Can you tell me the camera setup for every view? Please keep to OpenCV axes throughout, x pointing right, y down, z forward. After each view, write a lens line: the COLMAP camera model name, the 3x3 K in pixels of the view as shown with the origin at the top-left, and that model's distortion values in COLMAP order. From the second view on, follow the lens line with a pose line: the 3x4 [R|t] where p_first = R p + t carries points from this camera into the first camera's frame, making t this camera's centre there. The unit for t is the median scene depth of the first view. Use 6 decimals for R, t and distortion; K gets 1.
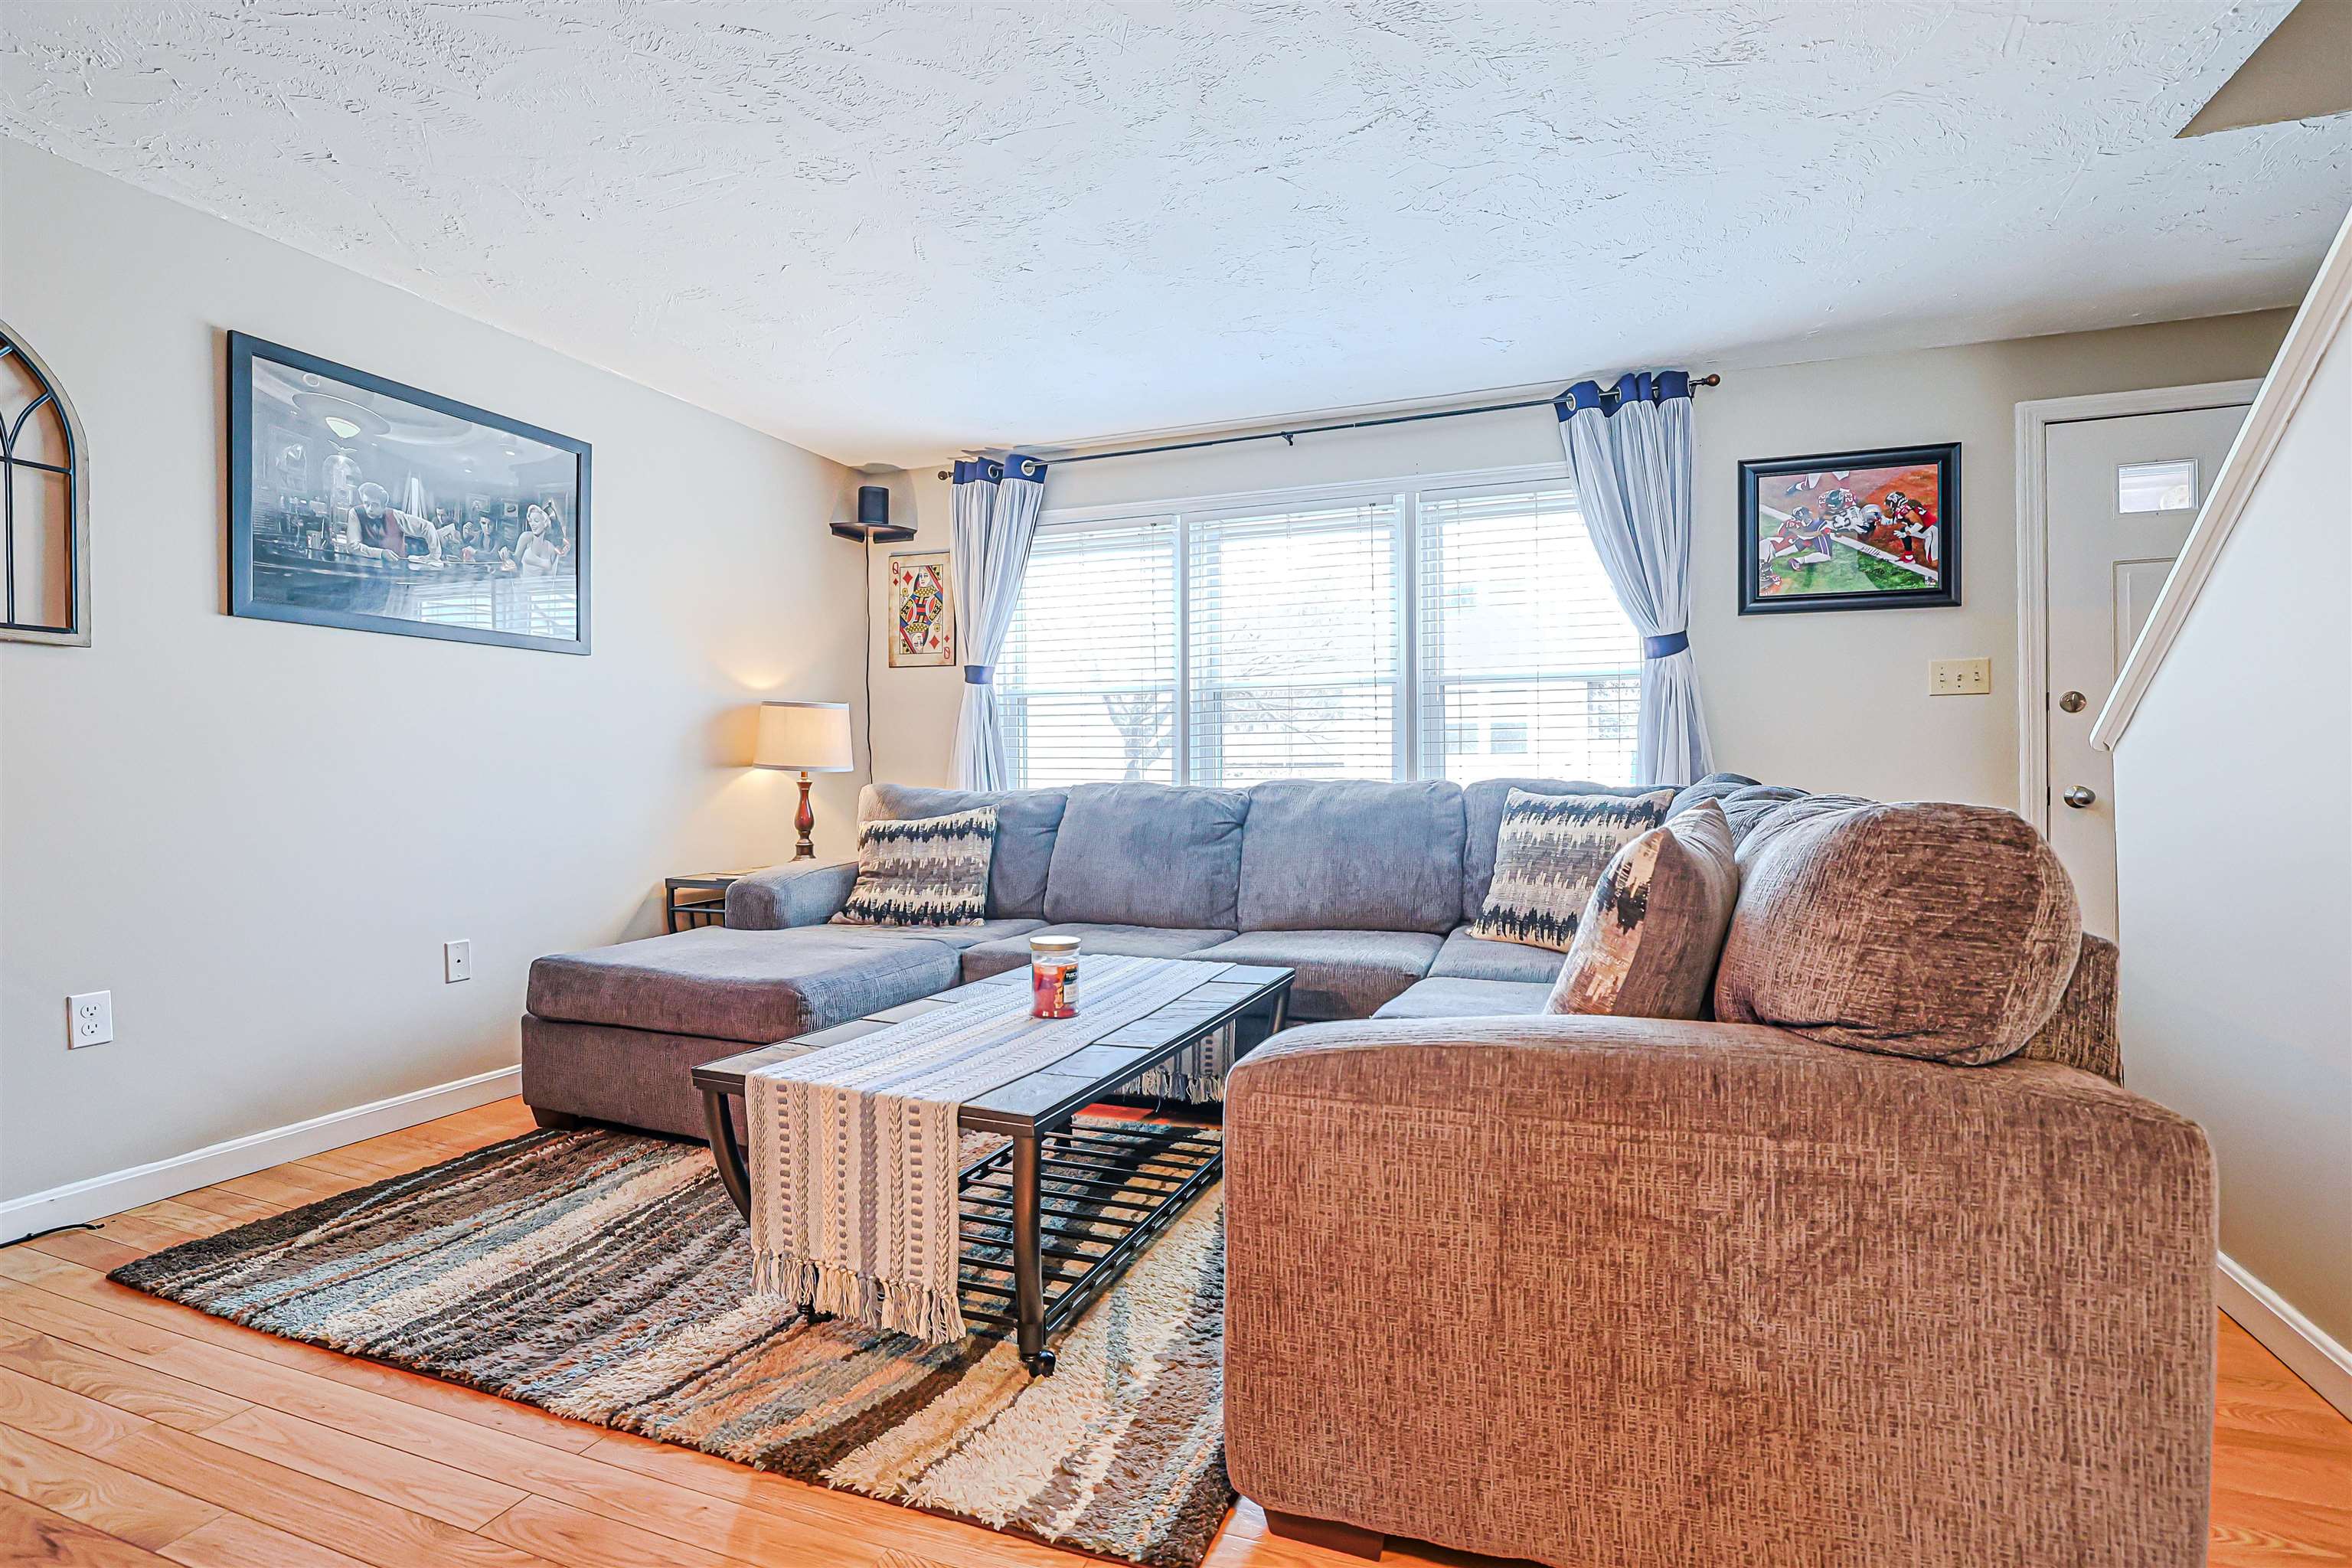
lens RADIAL K [[1056.3, 0, 1178.1], [0, 1056.3, 787.0], [0, 0, 1]] dist [-0.035893, 0.001922]
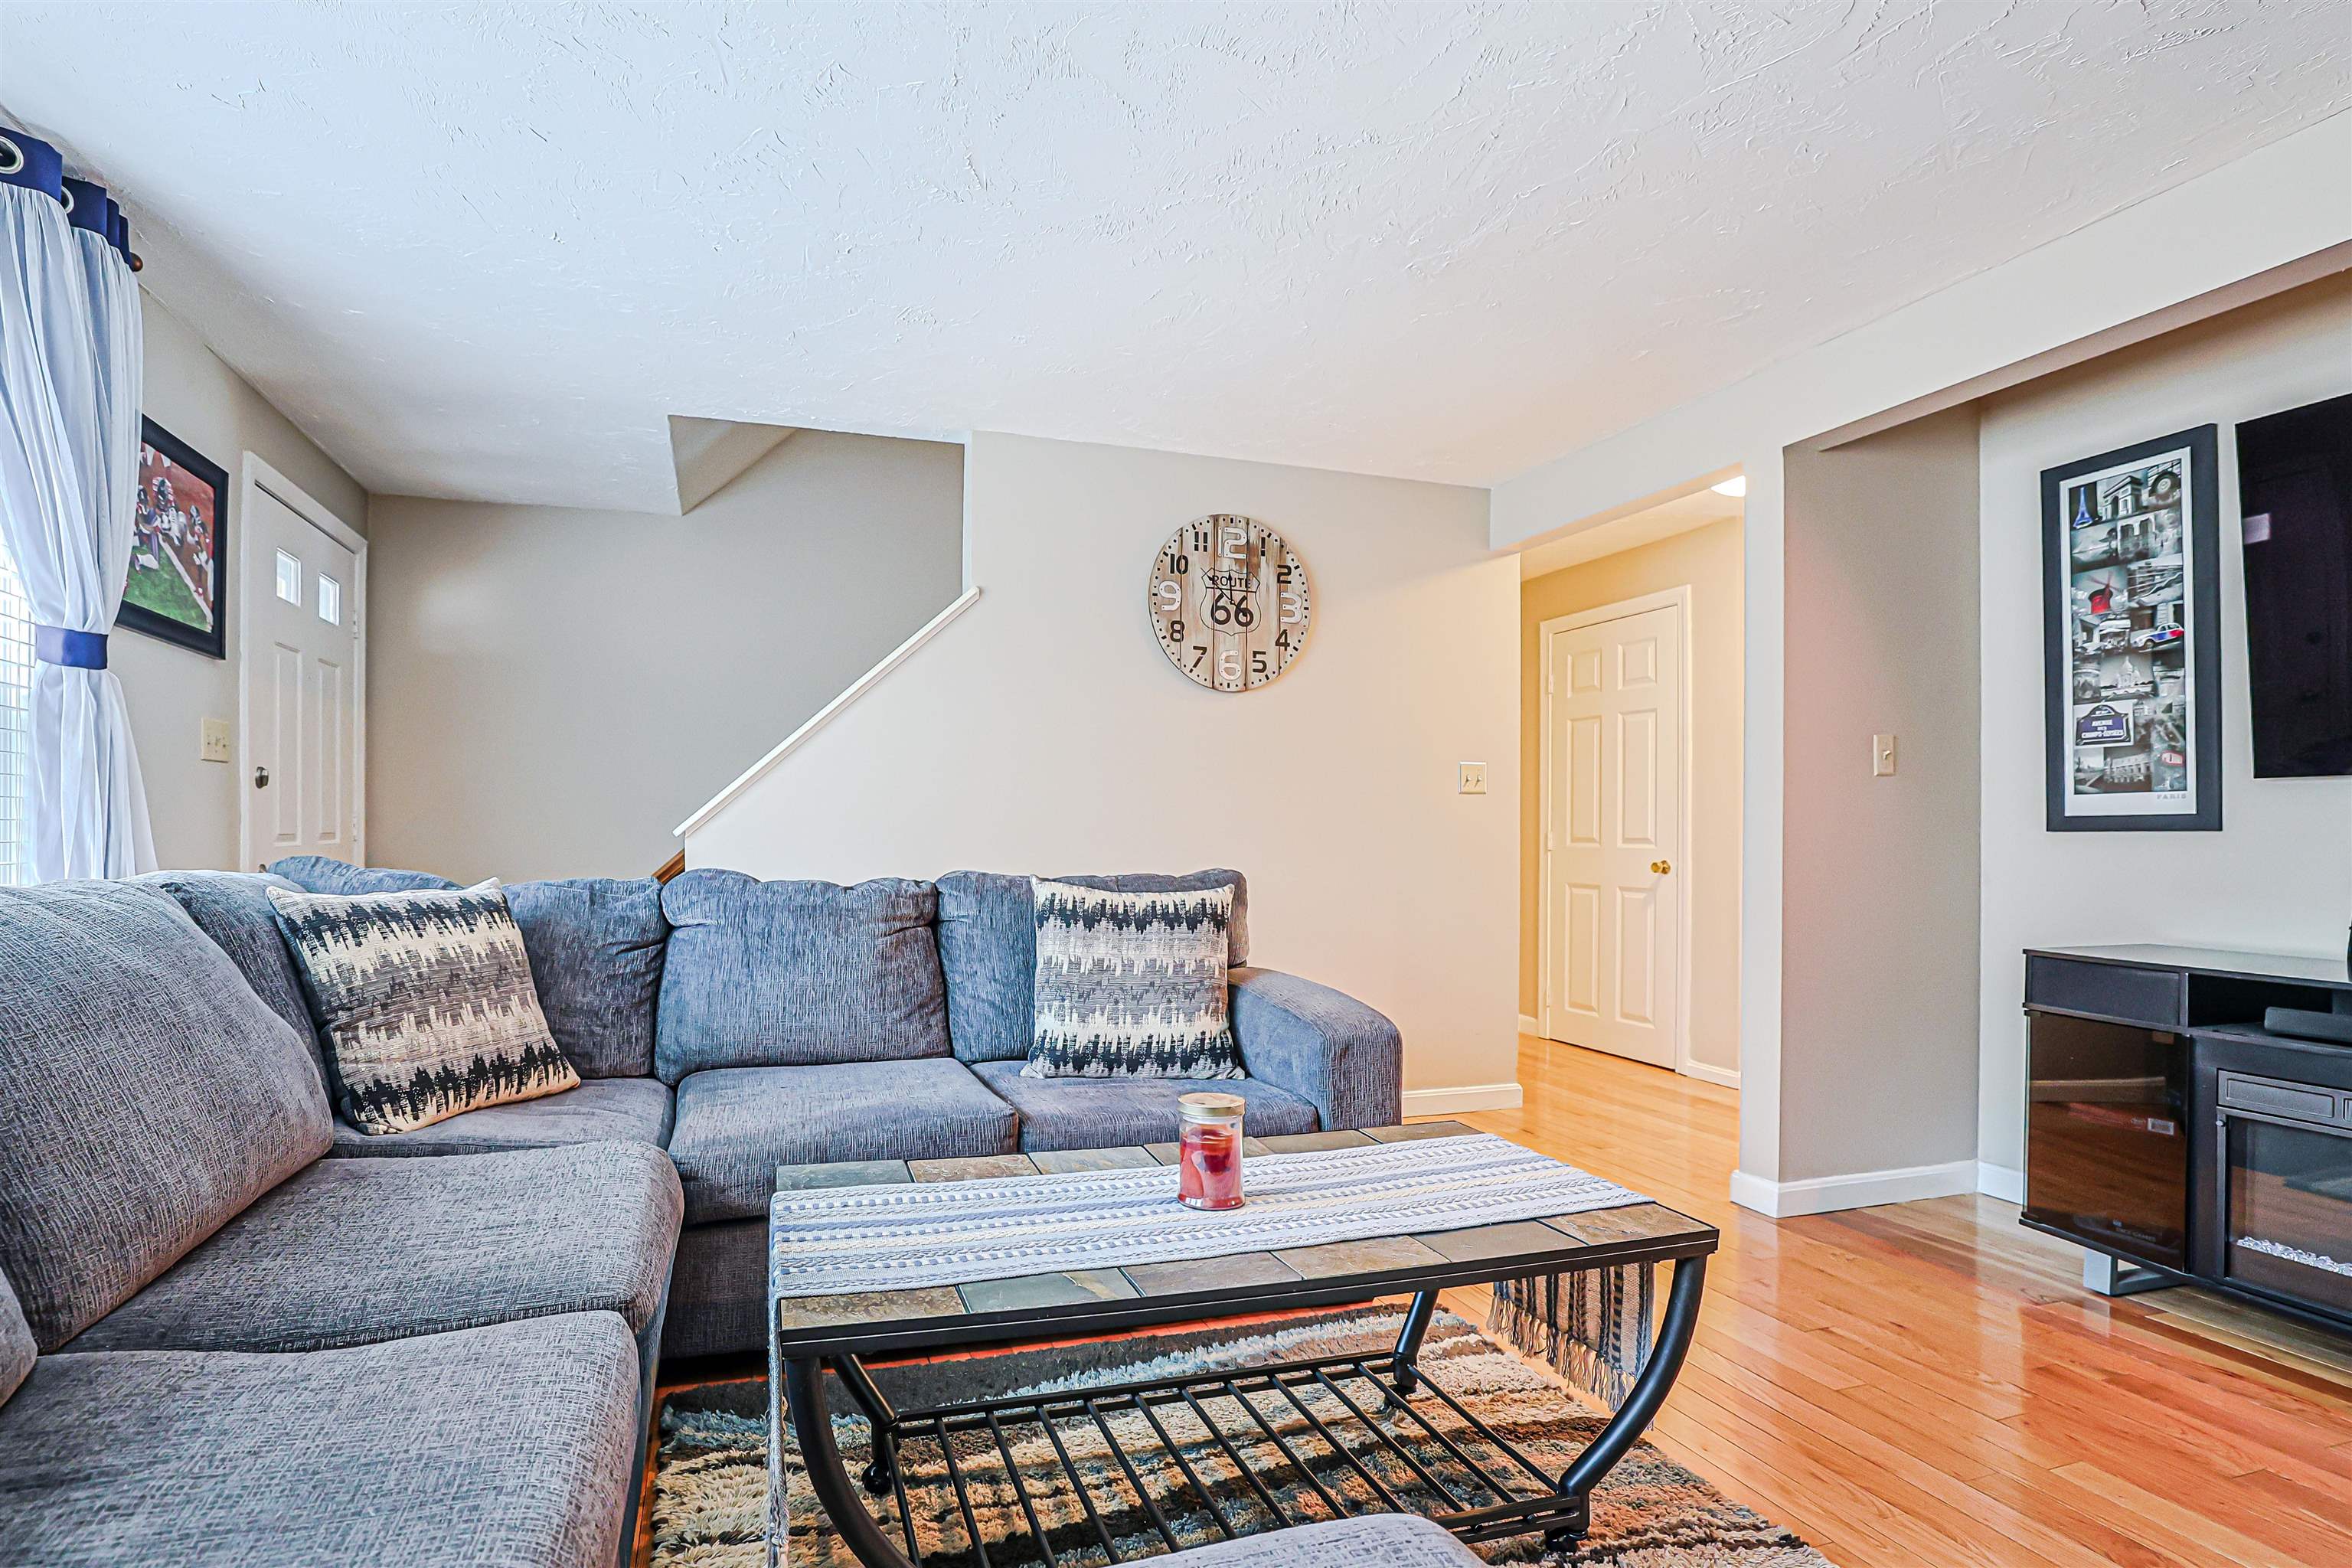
lens RADIAL K [[1094.9, 0, 1137.4], [0, 1094.9, 840.9], [0, 0, 1]] dist [-0.036077, 0.000267]
pose [[-0.578166, -0.001650, 0.815918, -0.396351], [0.006948, 0.999952, 0.006946, -0.022262], [-0.815890, 0.009685, -0.578126, 0.847906]]
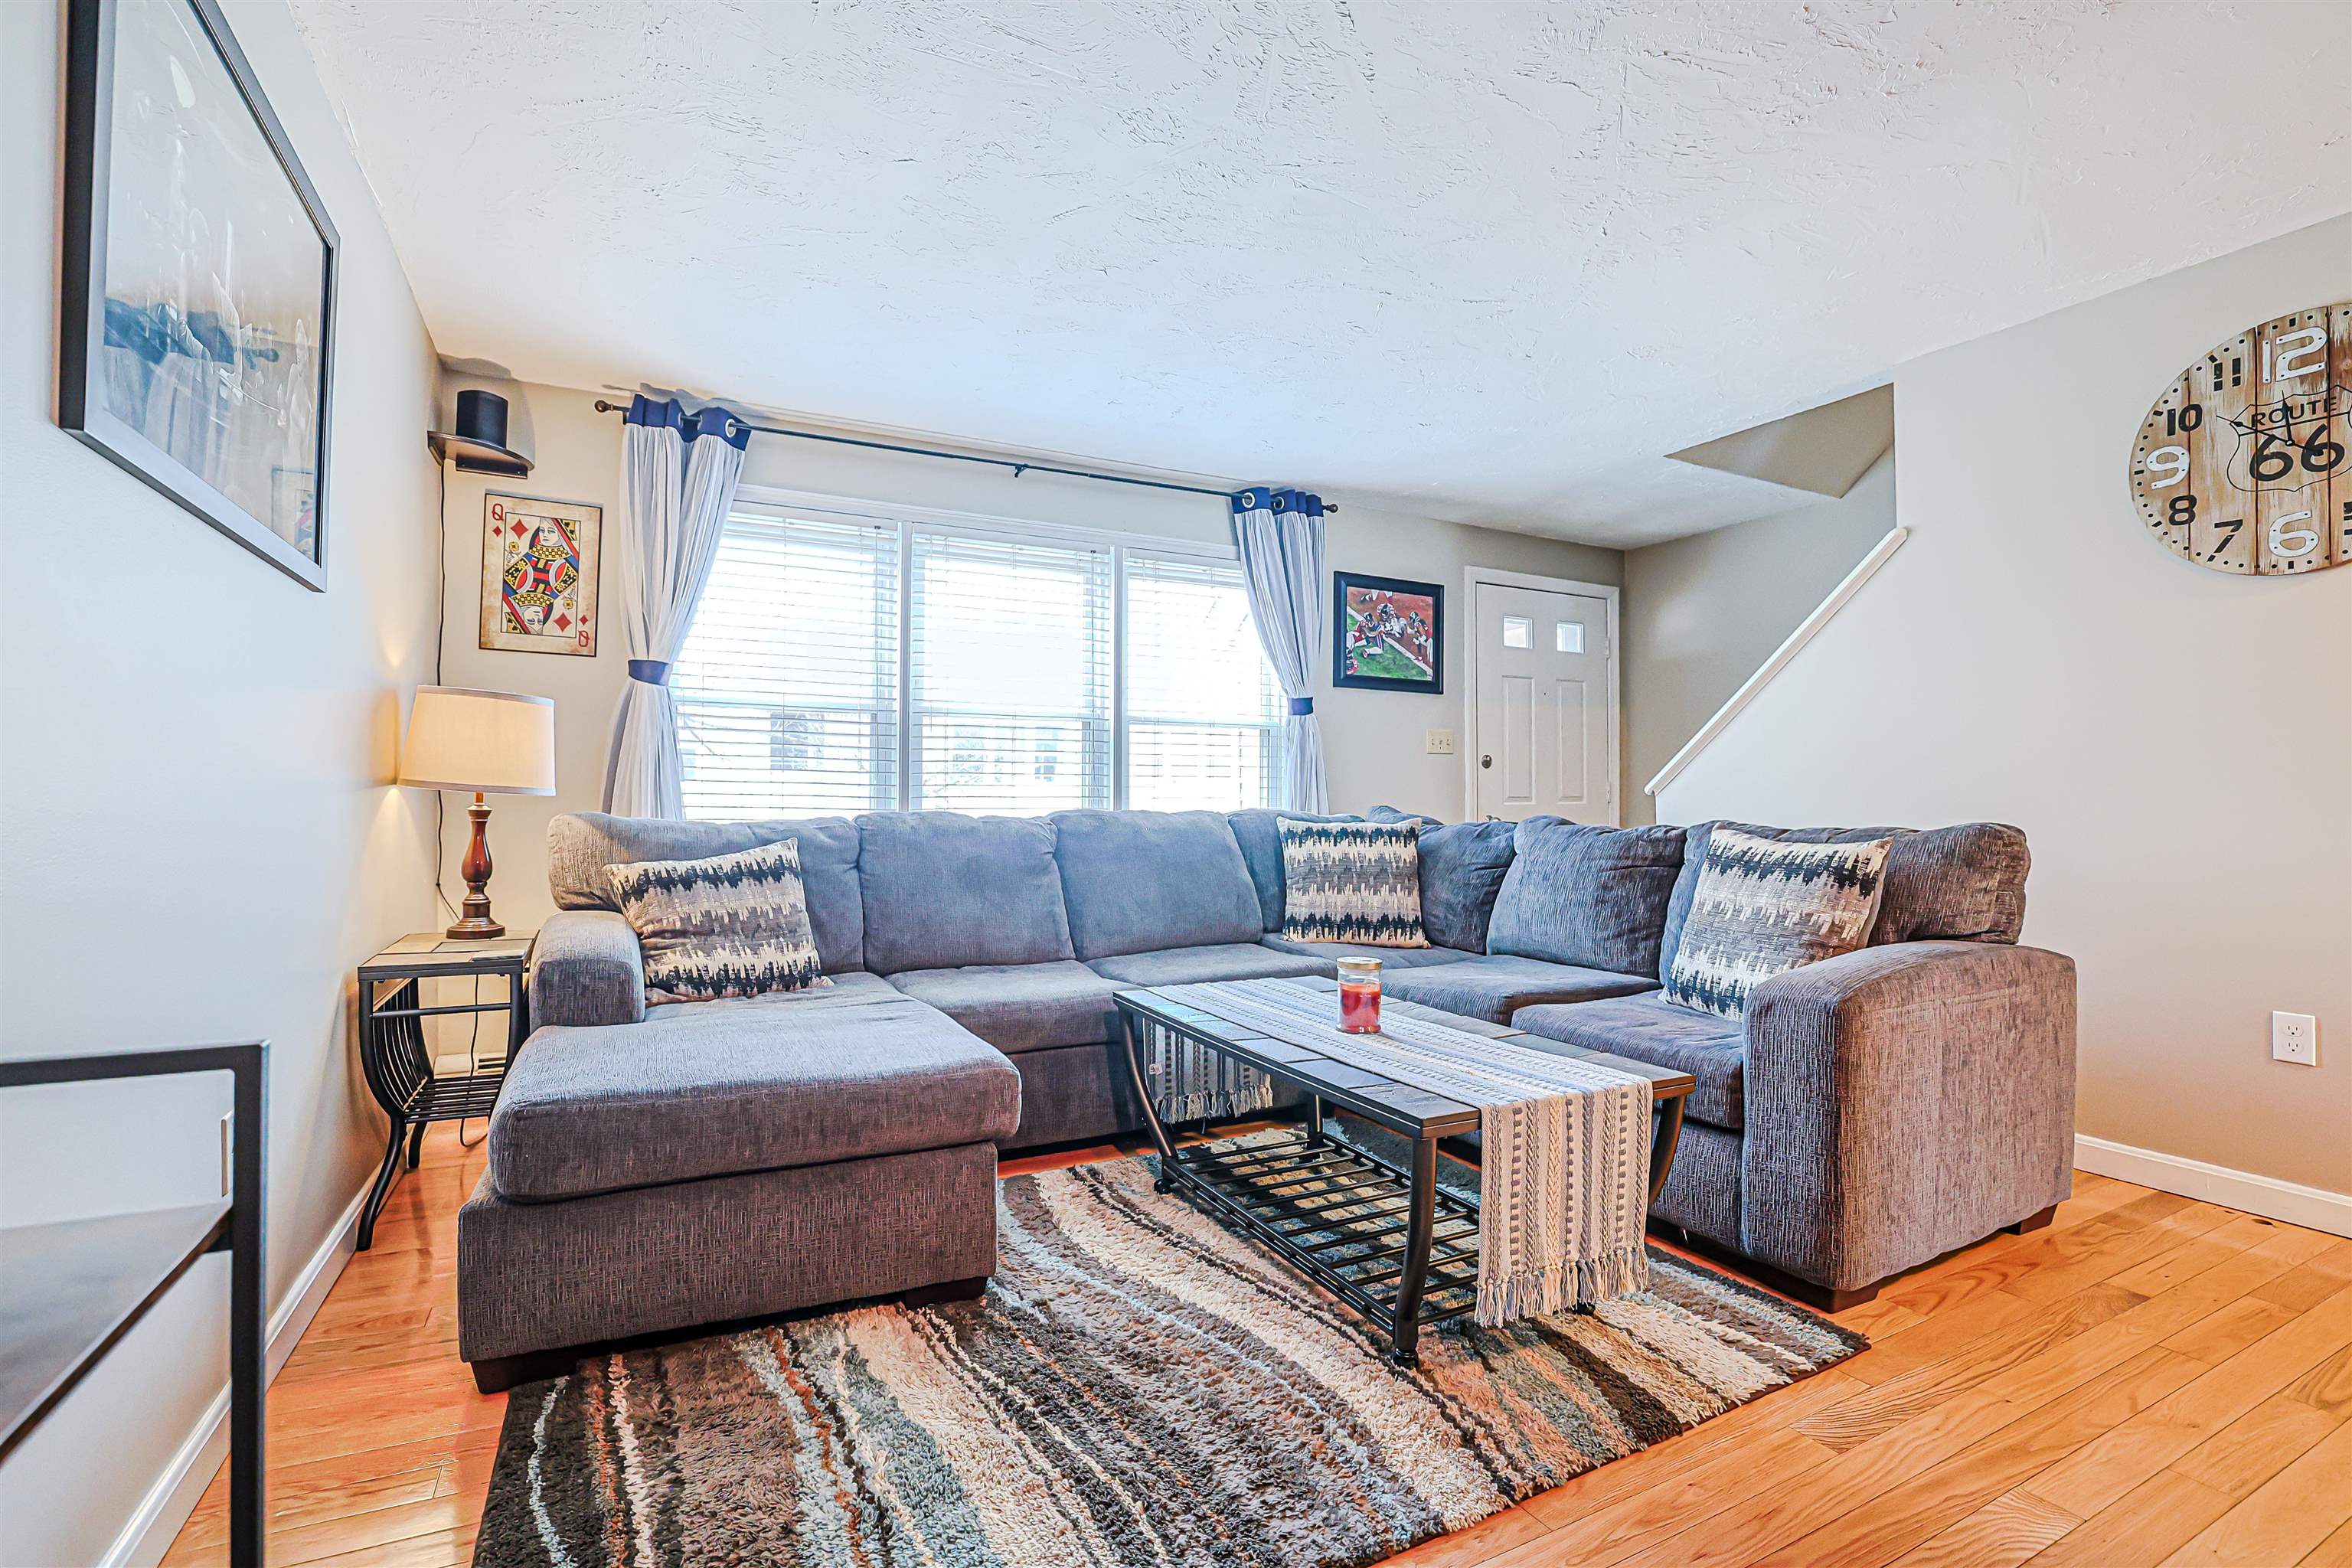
lens RADIAL K [[1056.3, 0, 1171.9], [0, 1056.3, 795.0], [0, 0, 1]] dist [-0.035893, 0.001922]
pose [[0.688502, 0.013624, 0.725107, -0.579110], [0.001758, 0.999789, -0.020455, 0.000173], [-0.725233, 0.015358, 0.688333, 0.228973]]
